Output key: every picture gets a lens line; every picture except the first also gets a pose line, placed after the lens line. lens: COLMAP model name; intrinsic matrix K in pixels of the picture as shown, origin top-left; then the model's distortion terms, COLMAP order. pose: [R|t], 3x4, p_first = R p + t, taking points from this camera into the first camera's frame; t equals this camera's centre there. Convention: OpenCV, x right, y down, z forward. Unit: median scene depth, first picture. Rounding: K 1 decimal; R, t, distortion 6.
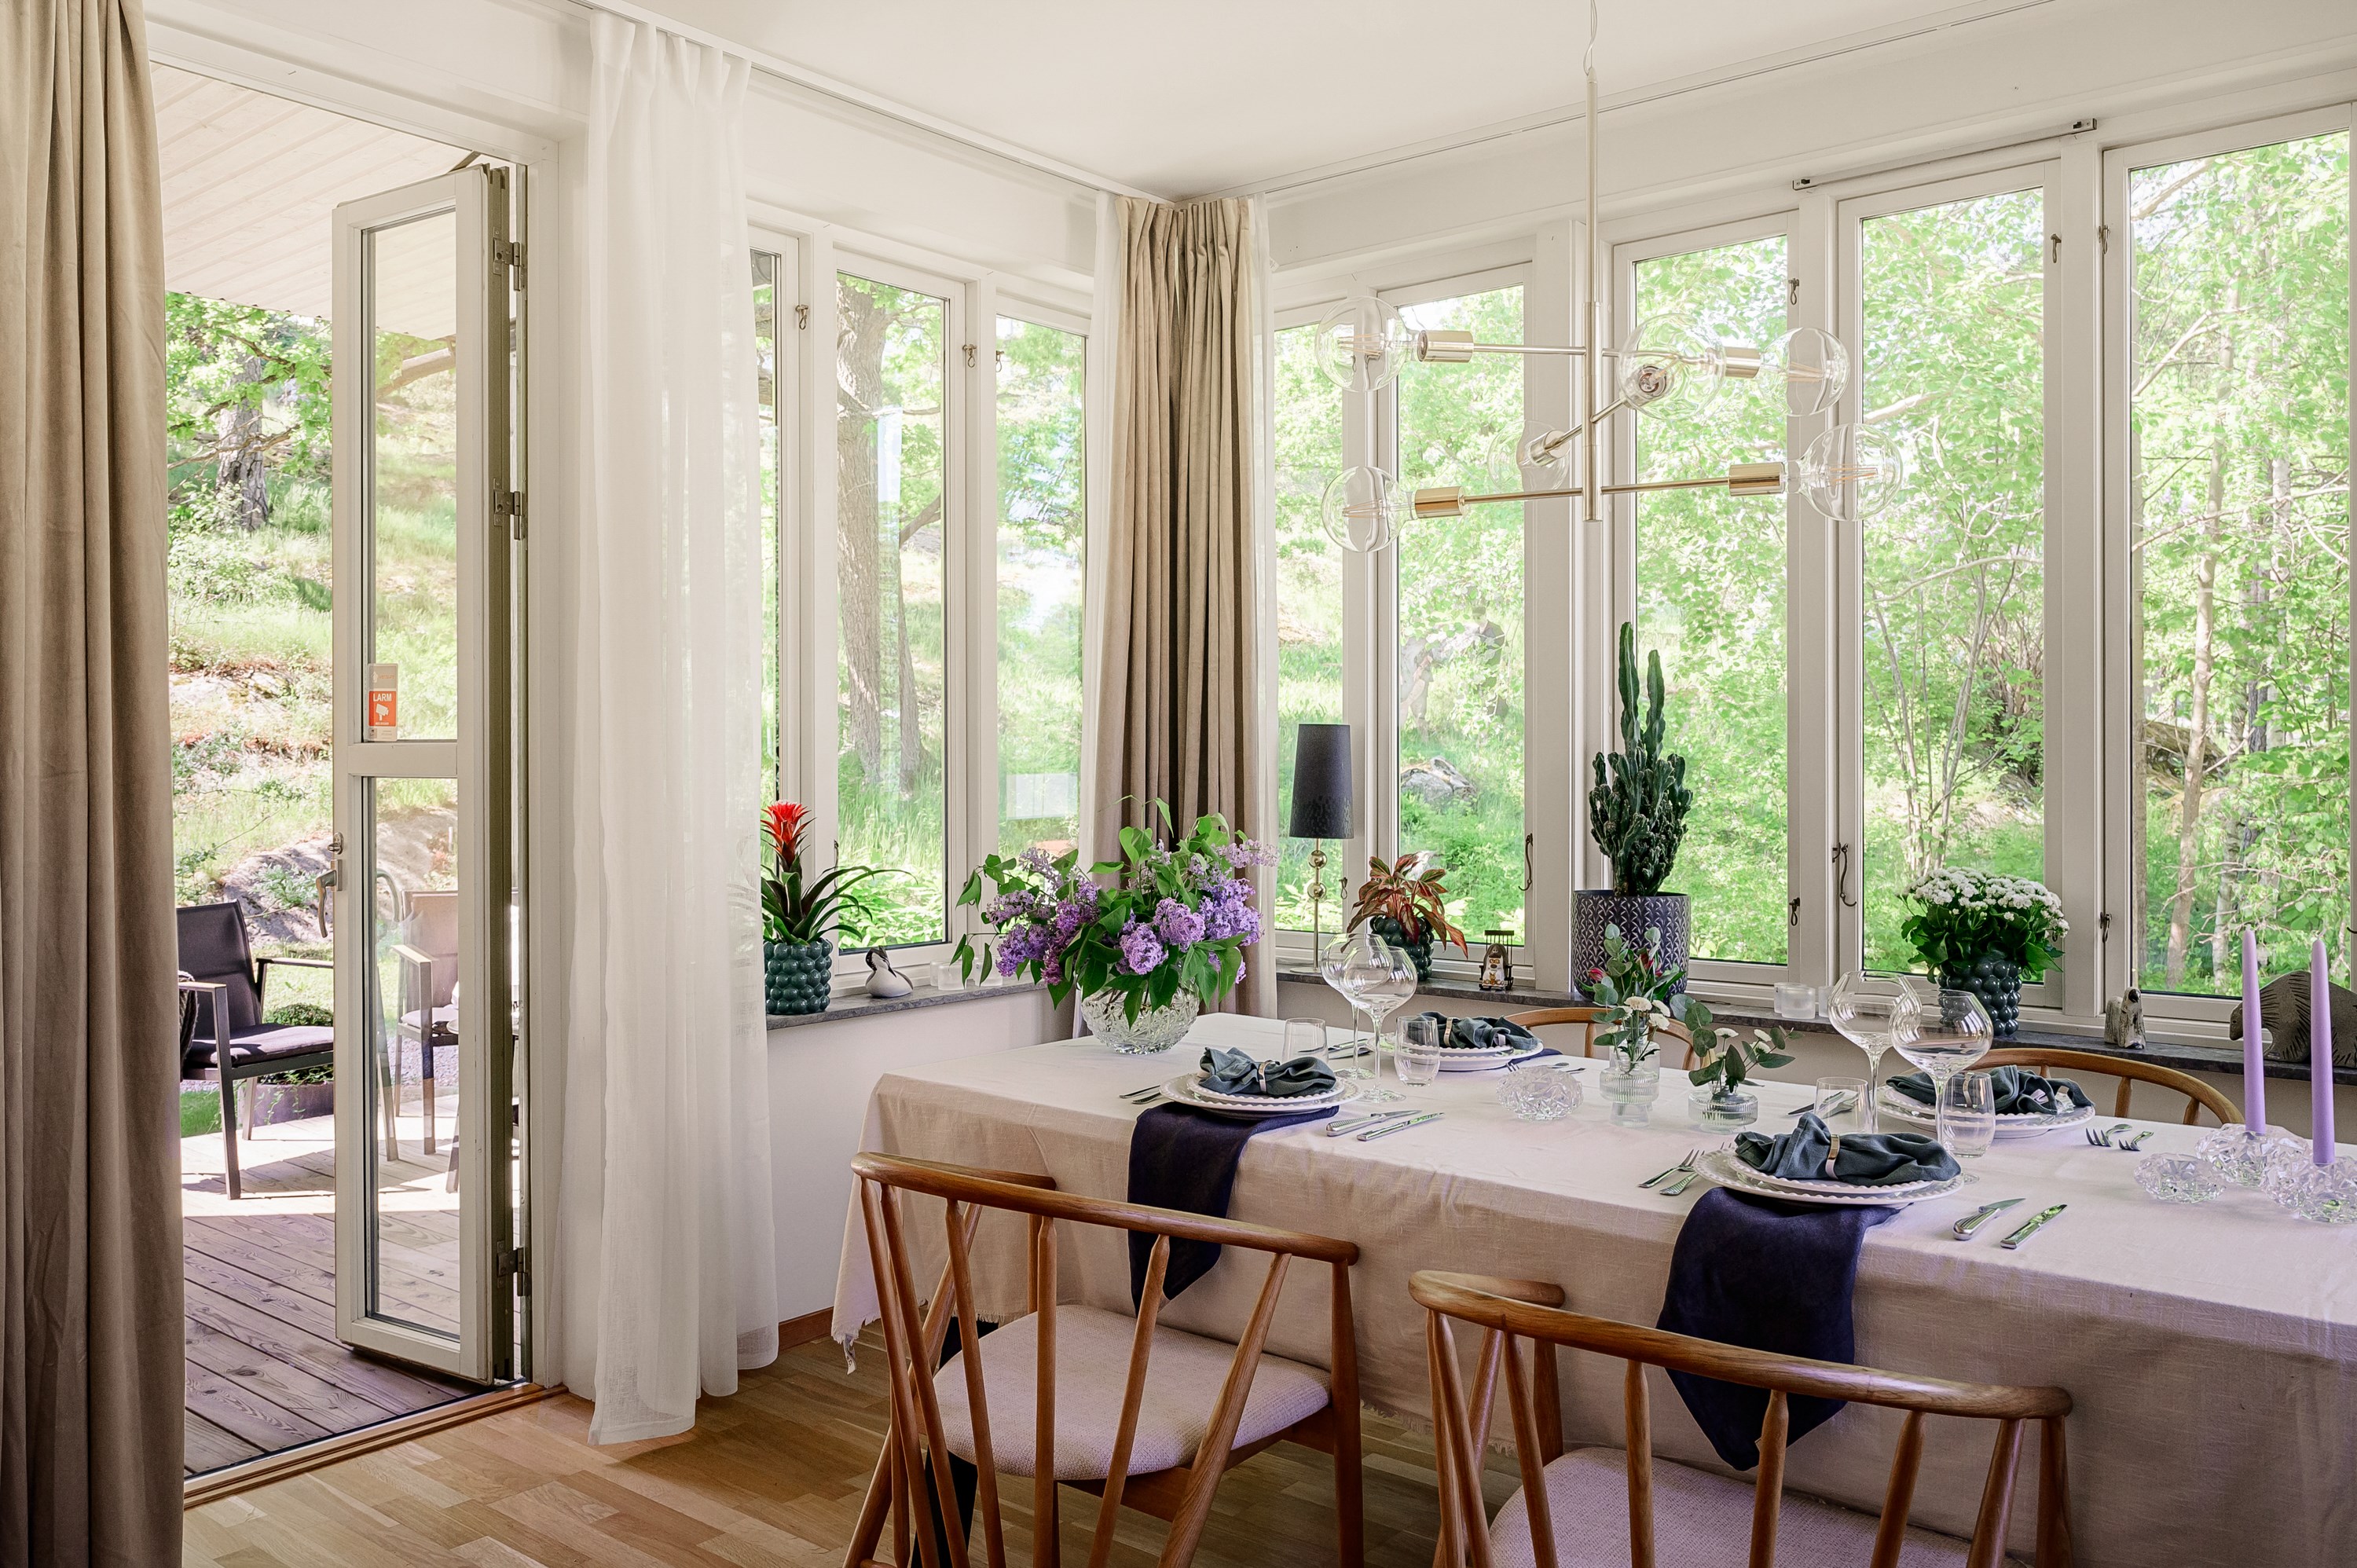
lens RADIAL K [[1809.9, 0, 1178.5], [0, 1809.9, 784.0], [0, 0, 1]] dist [-0.008135, 0.000270]
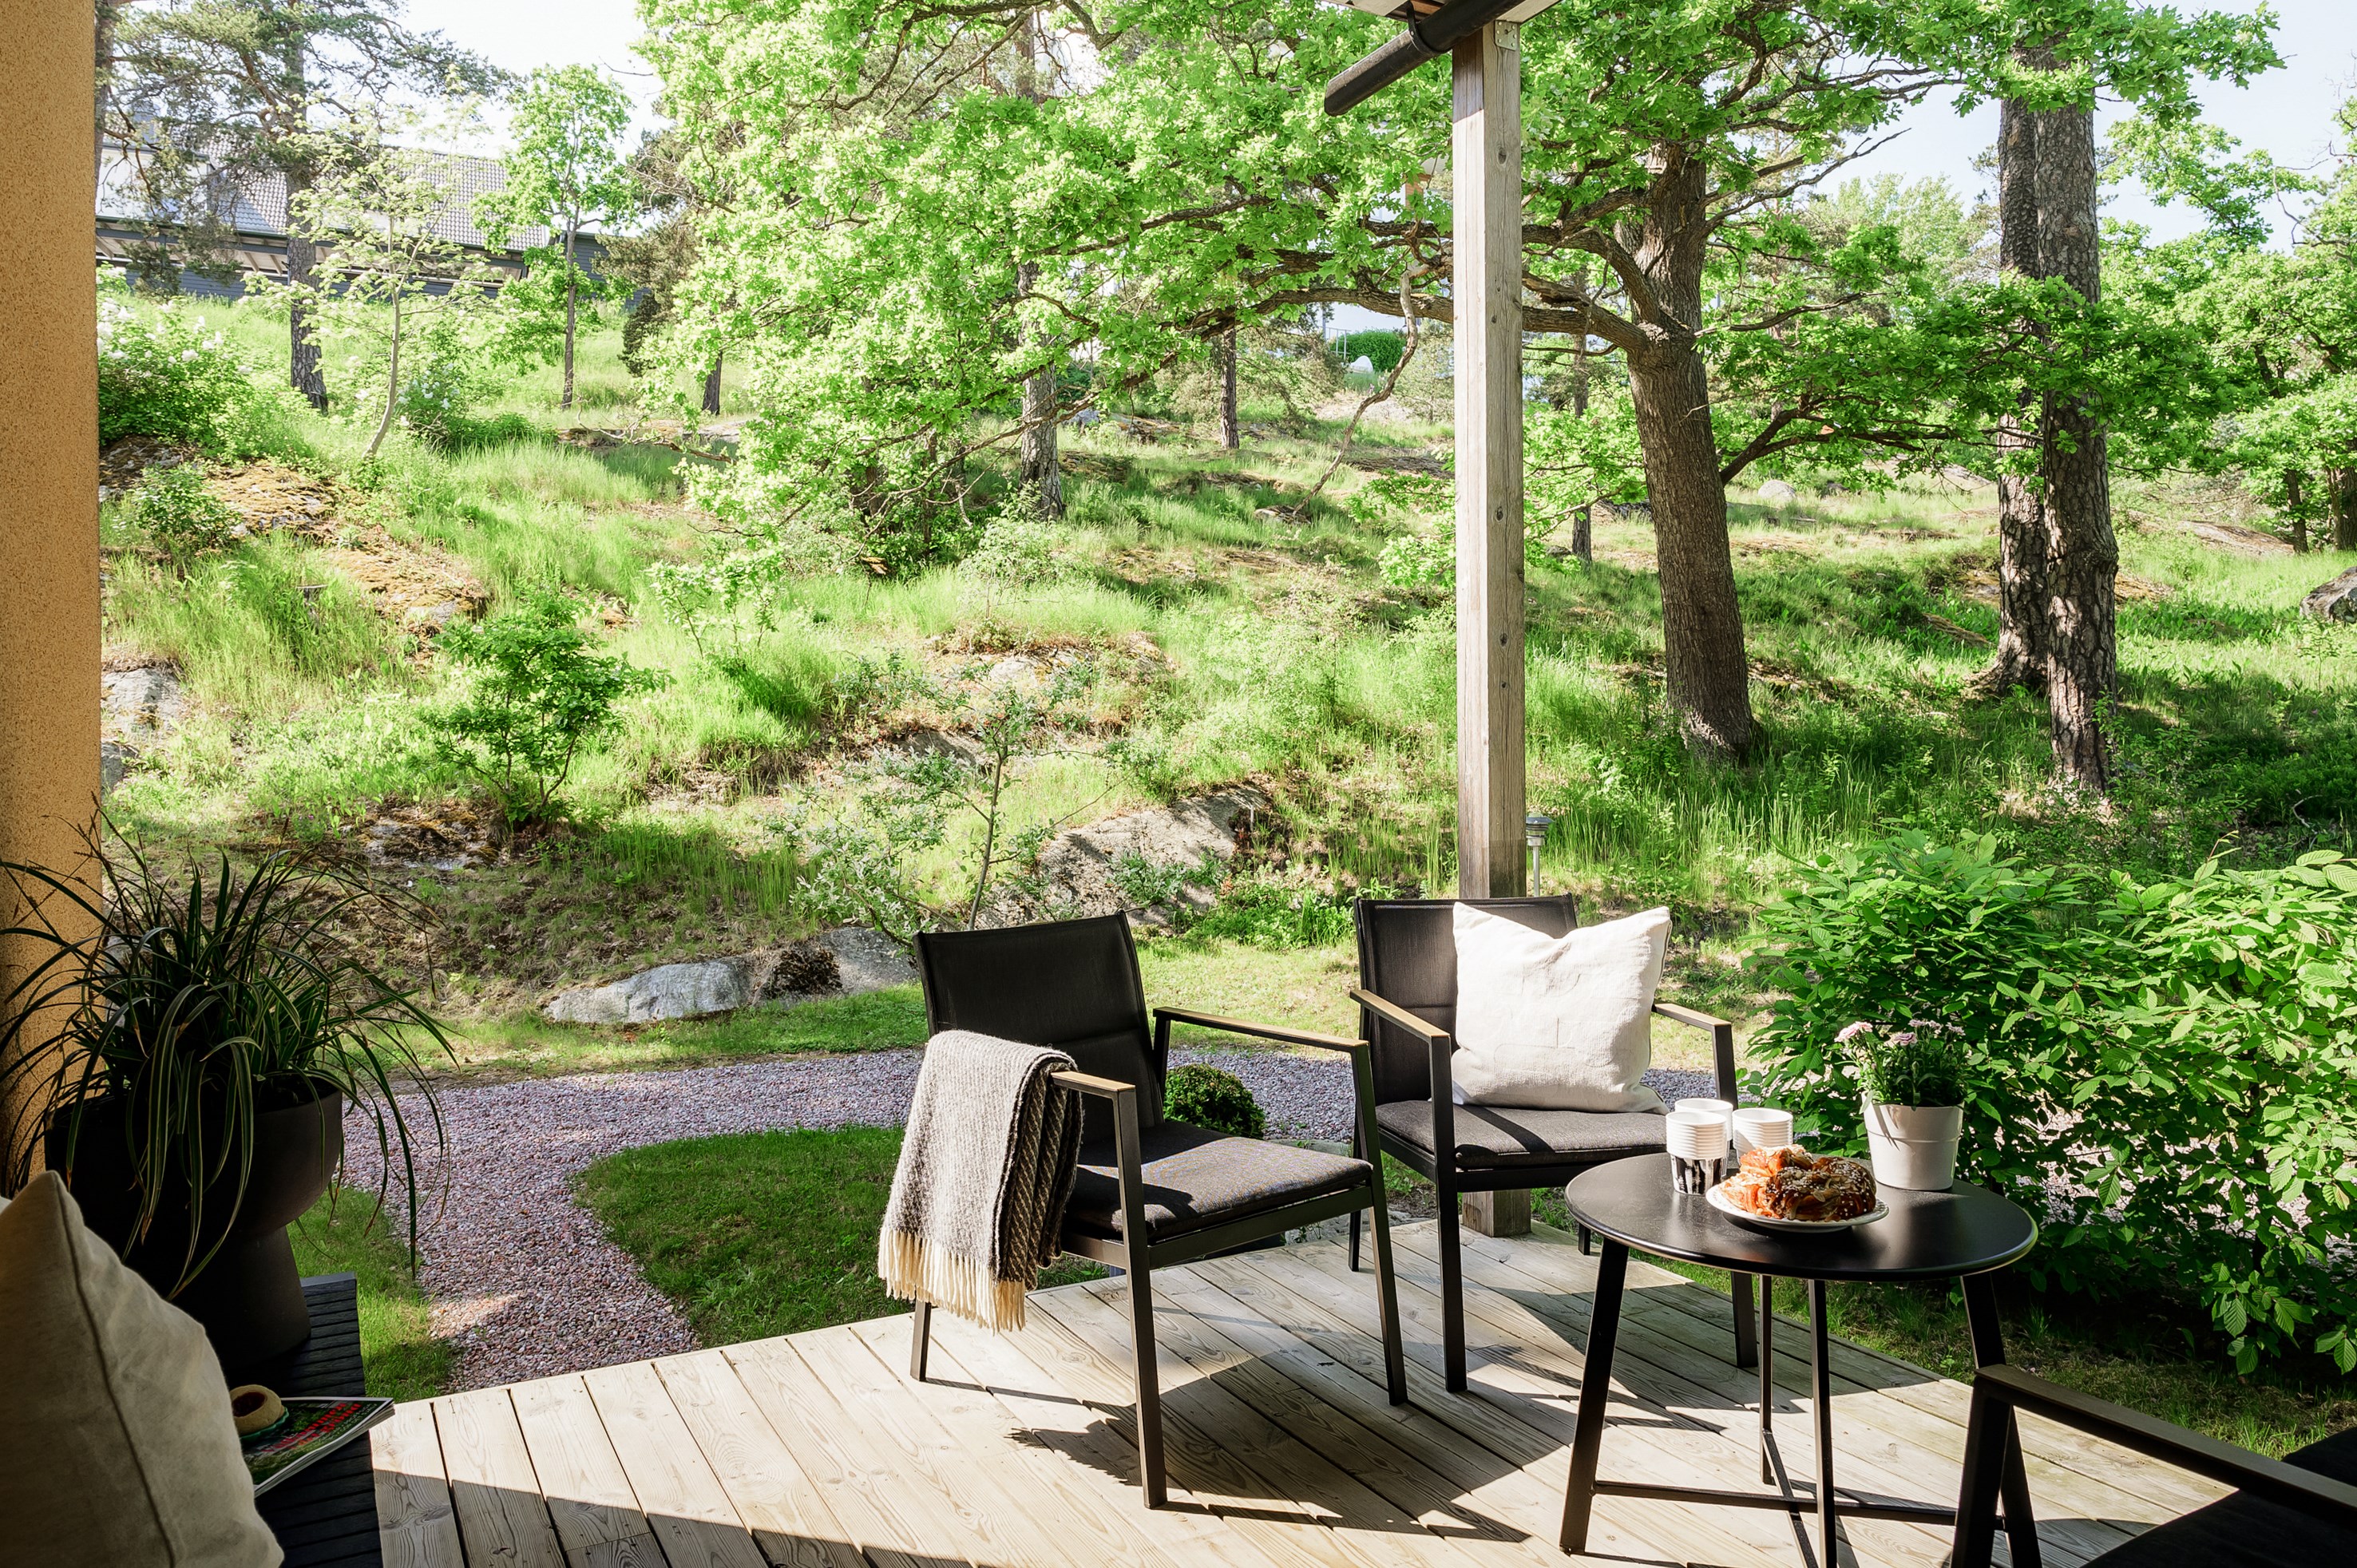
lens RADIAL K [[1622.8, 0, 1178.5], [0, 1622.8, 784.0], [0, 0, 1]] dist [0.002370, 0.000277]
pose [[0.926978, -0.003399, -0.375101, -0.279084], [0.006287, 0.999959, 0.006476, 0.017996], [0.375064, -0.008361, 0.926961, 0.469102]]
